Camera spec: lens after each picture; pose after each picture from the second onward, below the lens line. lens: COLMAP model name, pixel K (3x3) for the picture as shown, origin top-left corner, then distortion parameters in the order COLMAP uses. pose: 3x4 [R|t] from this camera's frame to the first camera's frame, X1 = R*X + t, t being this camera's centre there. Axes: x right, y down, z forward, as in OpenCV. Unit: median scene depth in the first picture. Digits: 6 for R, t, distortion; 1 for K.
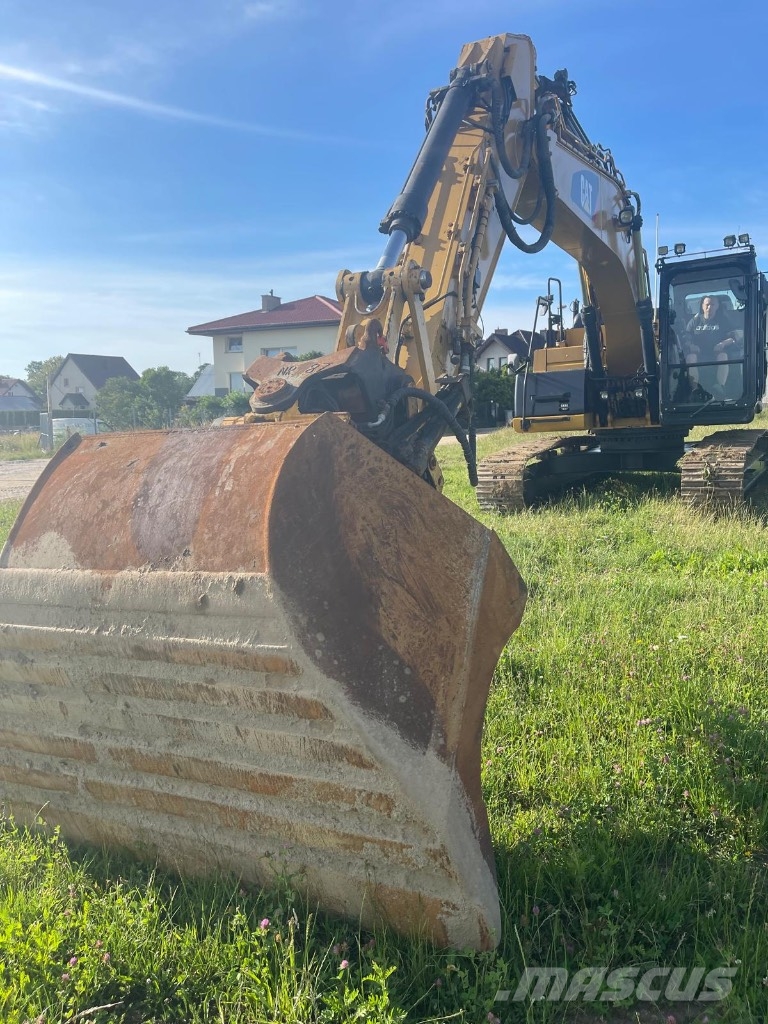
lens RADIAL K [[783.7, 0, 384.0], [0, 783.7, 512.0], [0, 0, 1]] dist [0.056580, -0.059939]
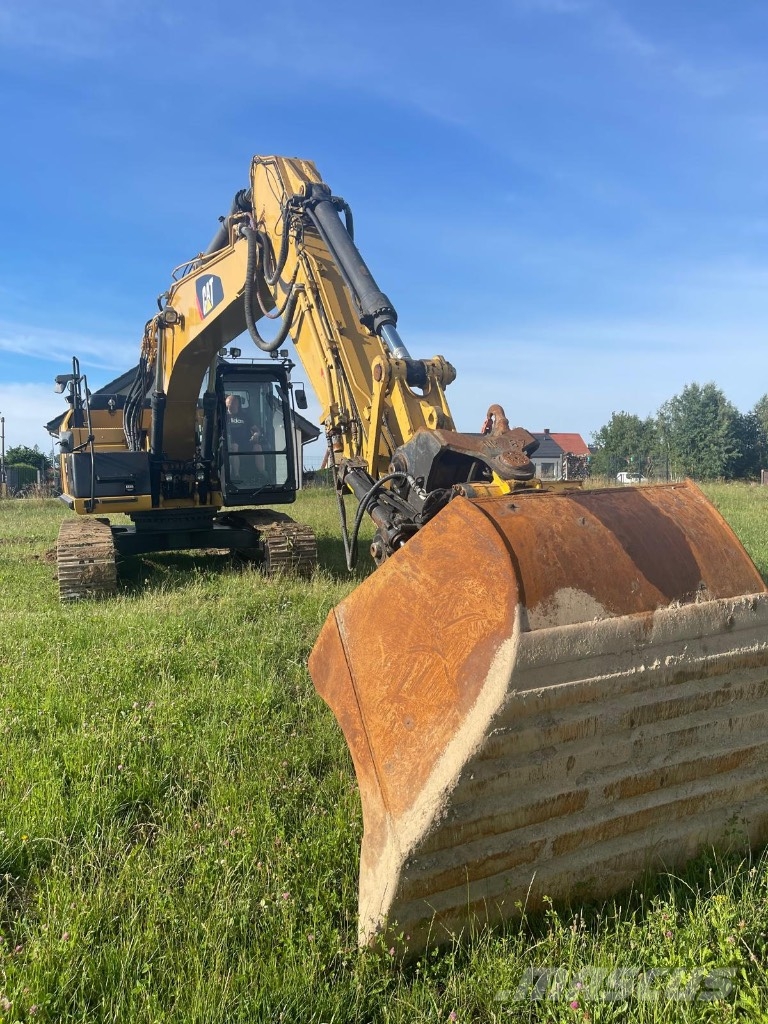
lens RADIAL K [[782.8, 0, 384.2], [0, 782.8, 516.2], [0, 0, 1]] dist [0.032644, -0.004488]
pose [[0.630831, -0.016125, 0.775753, -1.407071], [0.097706, 0.993477, -0.058802, -0.032490], [-0.769744, 0.112889, 0.628292, 0.539208]]
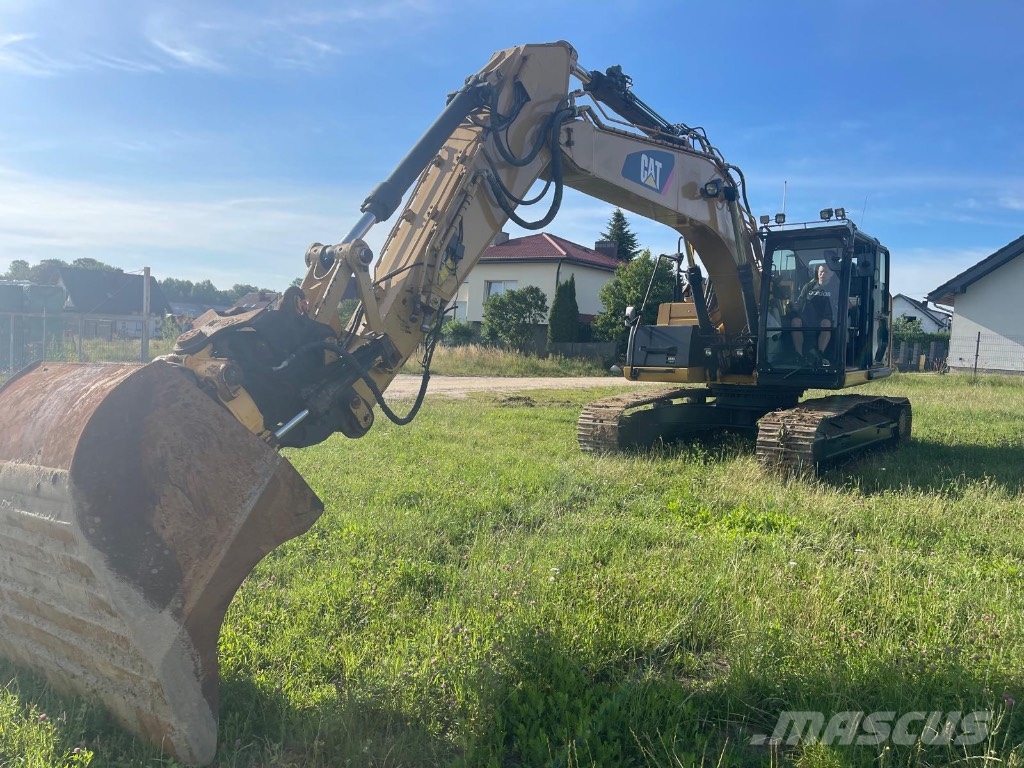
lens RADIAL K [[783.7, 0, 501.2], [0, 783.7, 397.2], [0, 0, 1]] dist [0.056580, -0.059939]
pose [[0.984626, 0.081086, -0.154717, 0.711076], [-0.089841, 0.994678, -0.050448, -0.044901], [0.149803, 0.063572, 0.986670, -0.263580]]
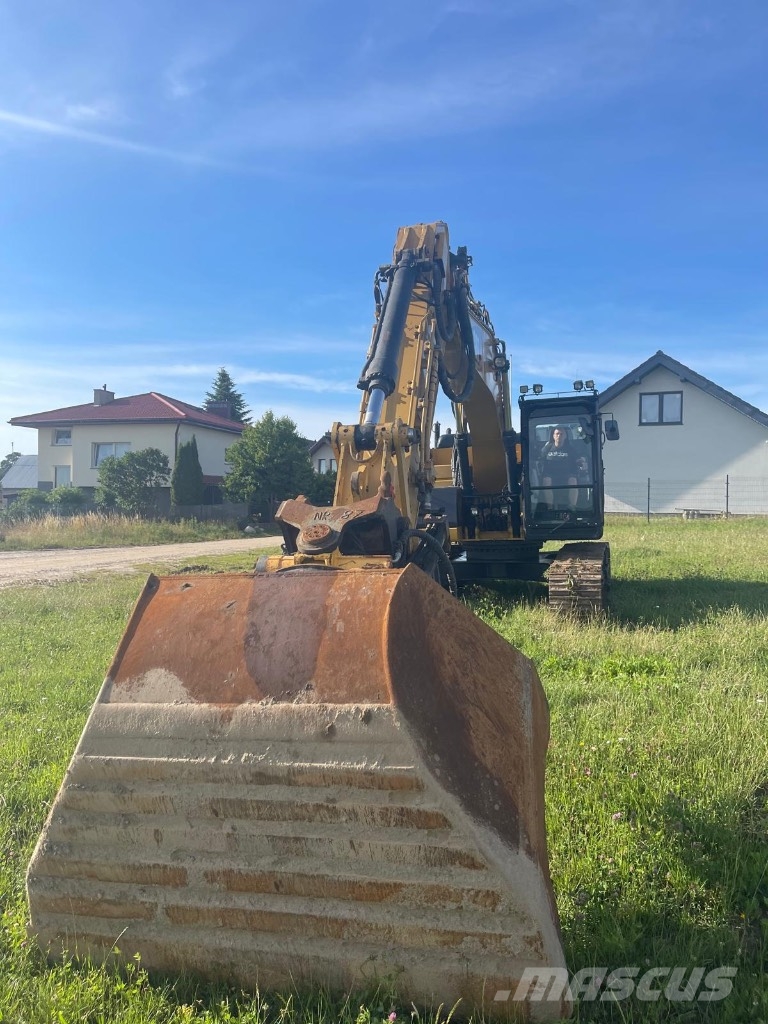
lens RADIAL K [[786.2, 0, 377.2], [0, 786.2, 509.4], [0, 0, 1]] dist [0.067766, -0.078151]
pose [[0.976377, 0.020894, 0.215061, -0.374796], [0.005993, 0.992312, -0.123617, -0.059124], [-0.215991, 0.121986, 0.968745, -0.175079]]
